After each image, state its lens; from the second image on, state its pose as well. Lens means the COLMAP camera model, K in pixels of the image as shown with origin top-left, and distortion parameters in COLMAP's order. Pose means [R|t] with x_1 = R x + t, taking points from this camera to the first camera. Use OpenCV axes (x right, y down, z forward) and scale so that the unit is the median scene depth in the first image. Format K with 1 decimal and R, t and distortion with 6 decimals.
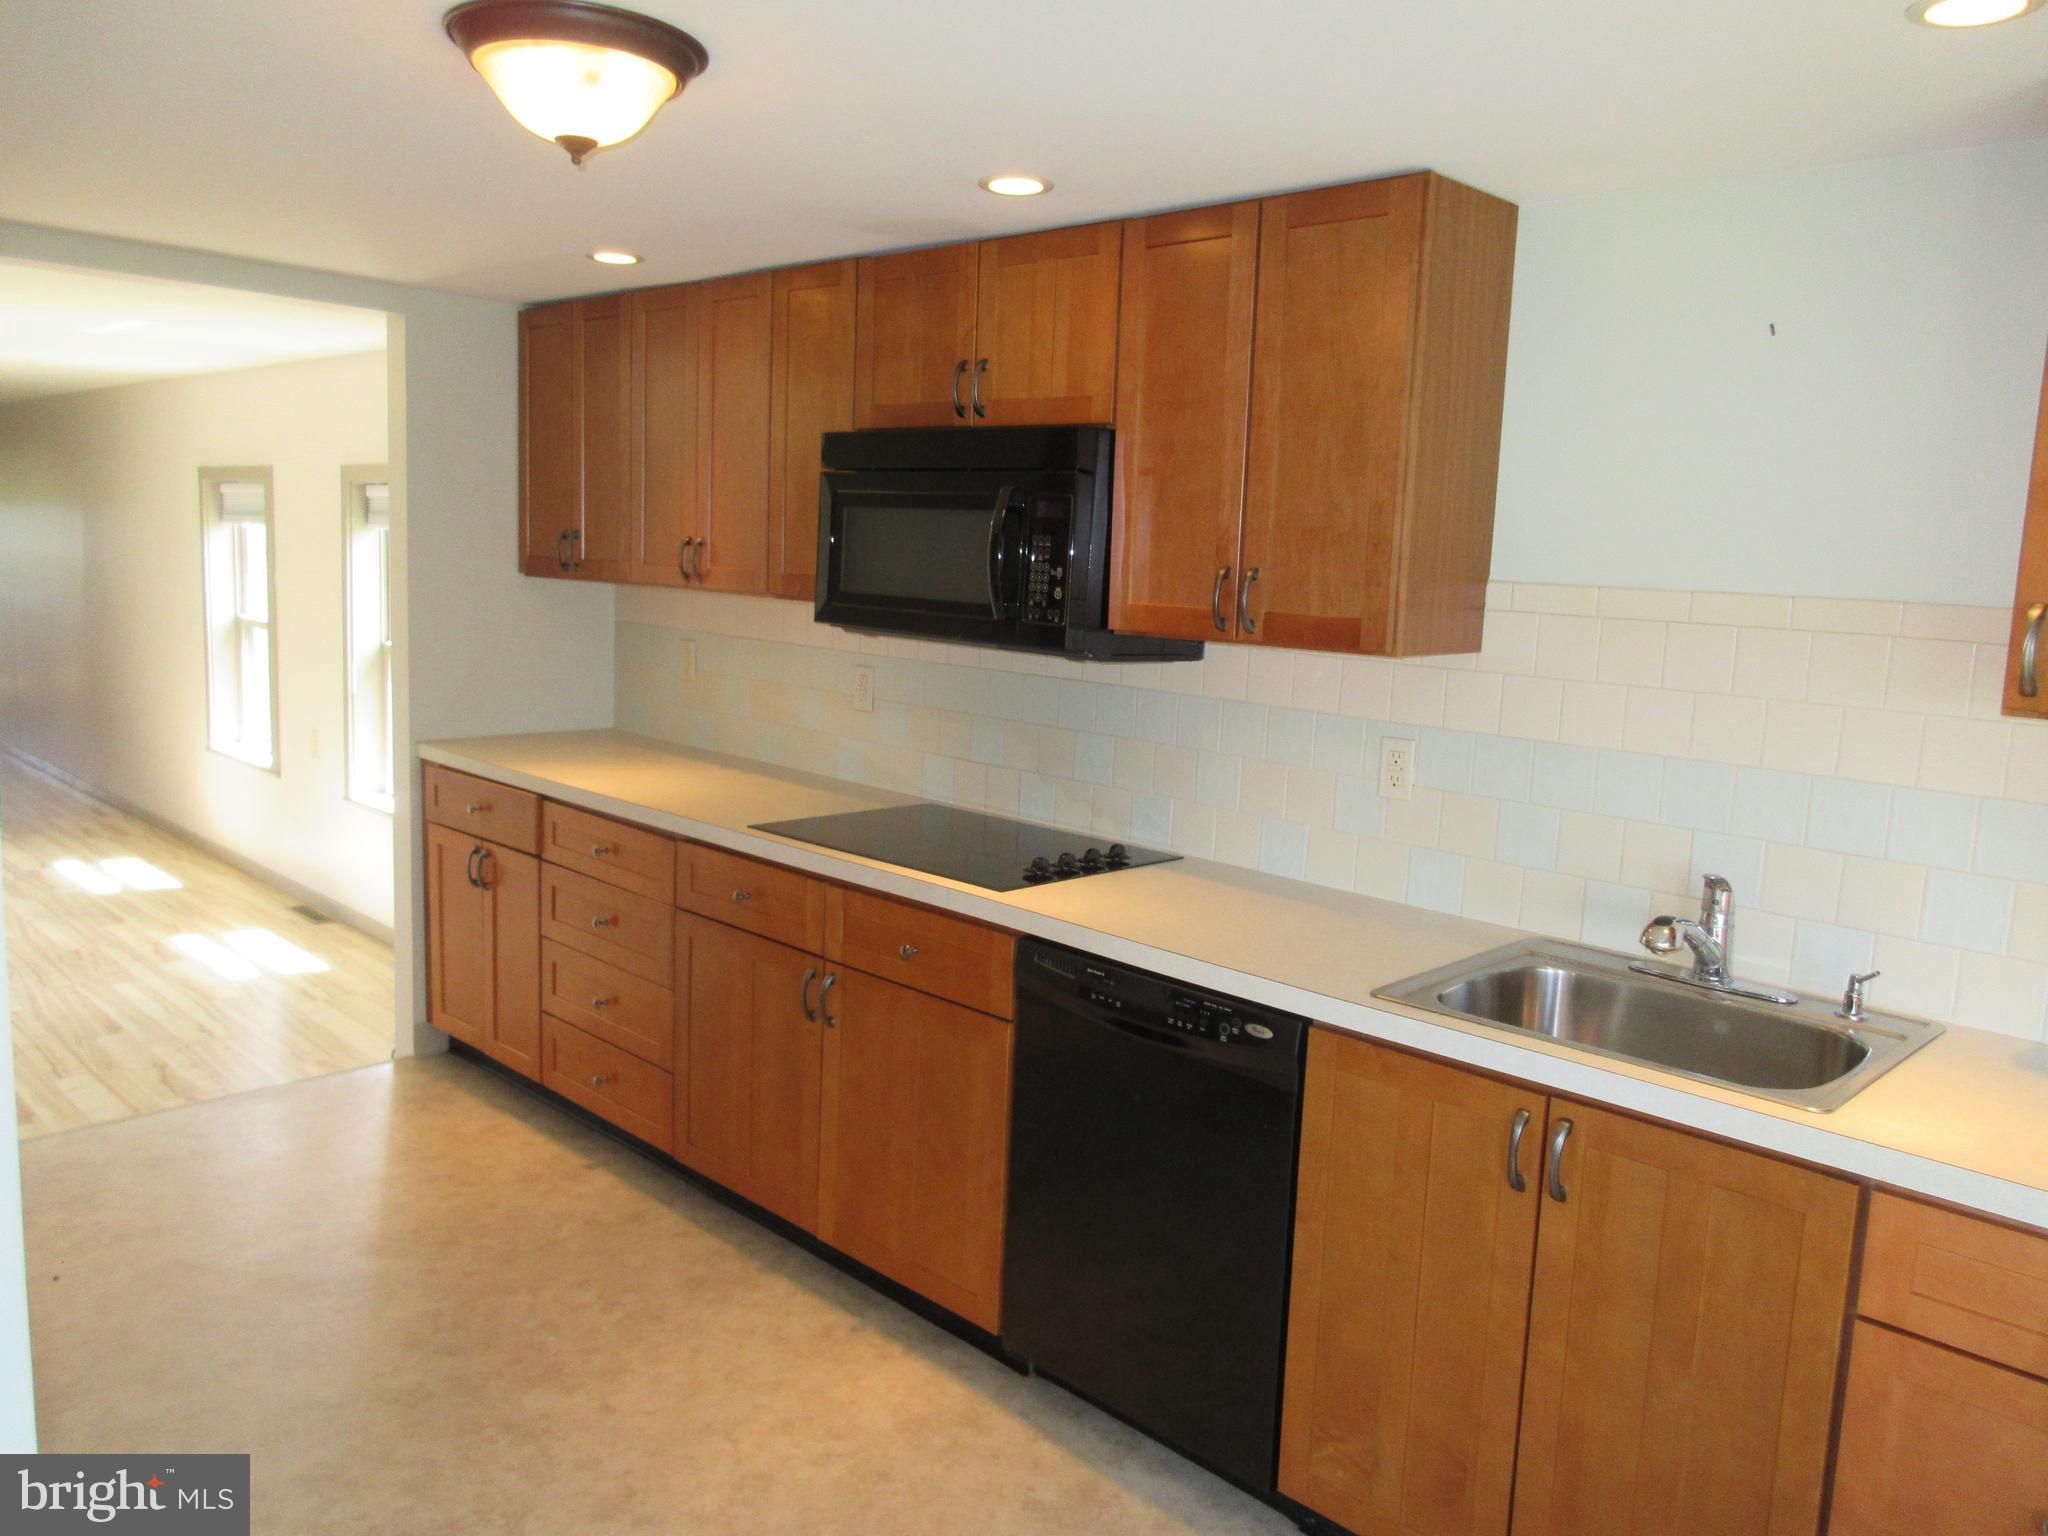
lens RADIAL K [[1527.0, 0, 1026.7], [0, 1527.0, 756.5], [0, 0, 1]] dist [-0.004734, 0.002044]
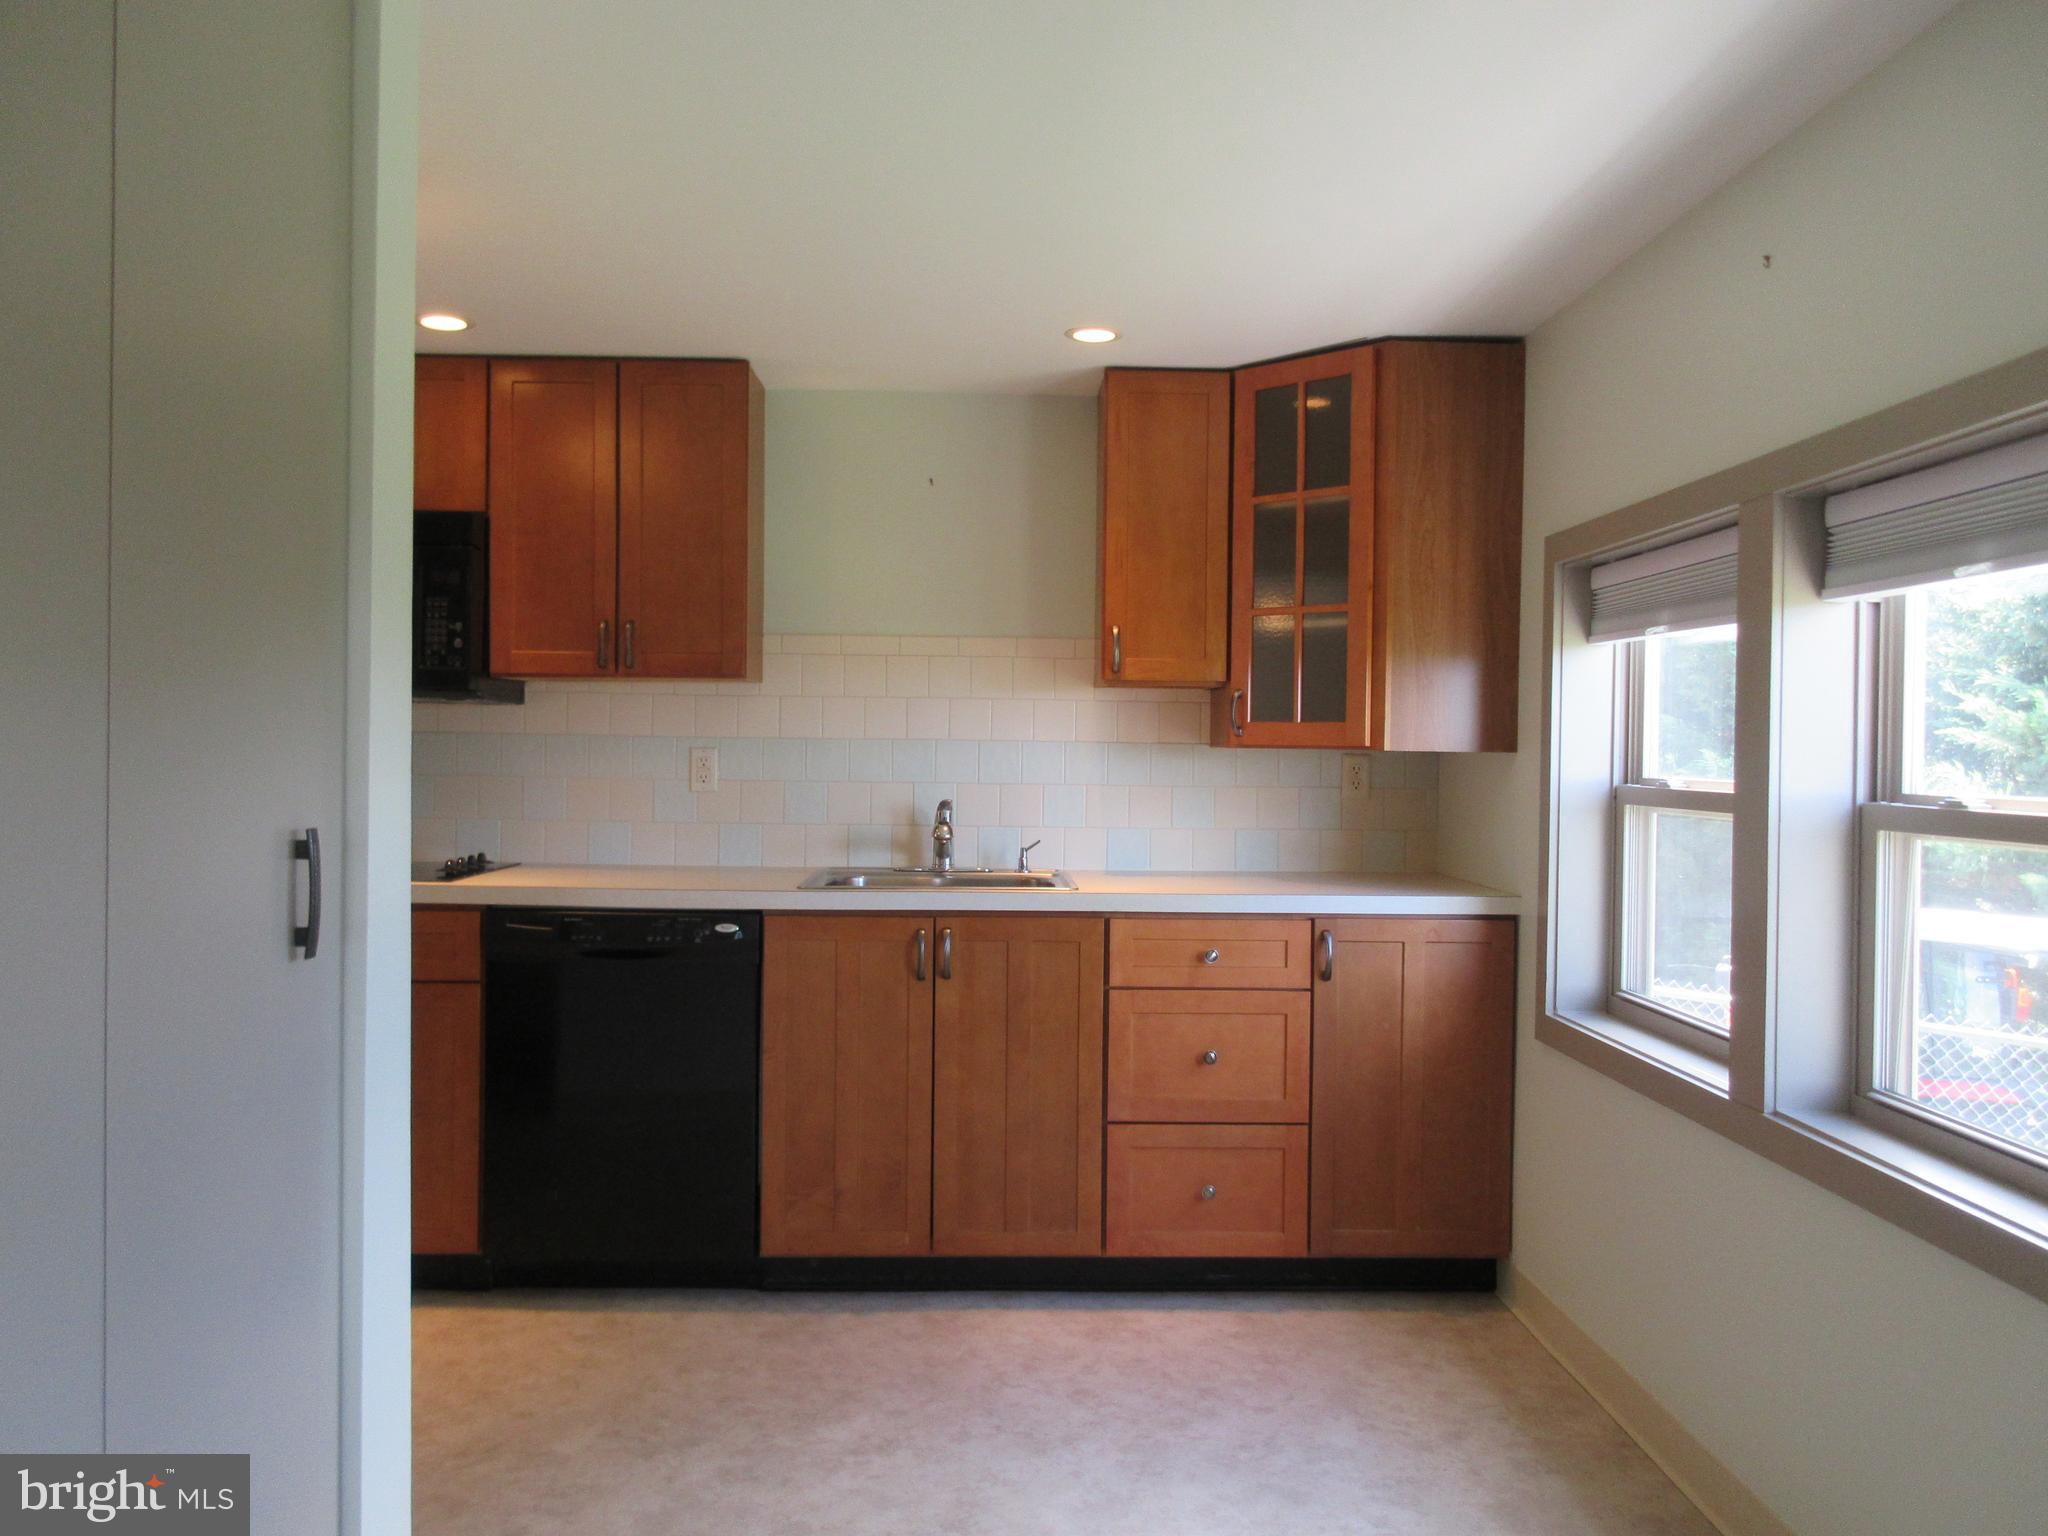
lens RADIAL K [[1527.0, 0, 1026.7], [0, 1527.0, 756.5], [0, 0, 1]] dist [-0.004734, 0.002044]
pose [[0.696286, -0.038846, 0.716712, -0.656592], [0.115442, 0.991596, -0.058407, 0.132133], [-0.708420, 0.123407, 0.694919, -0.214803]]
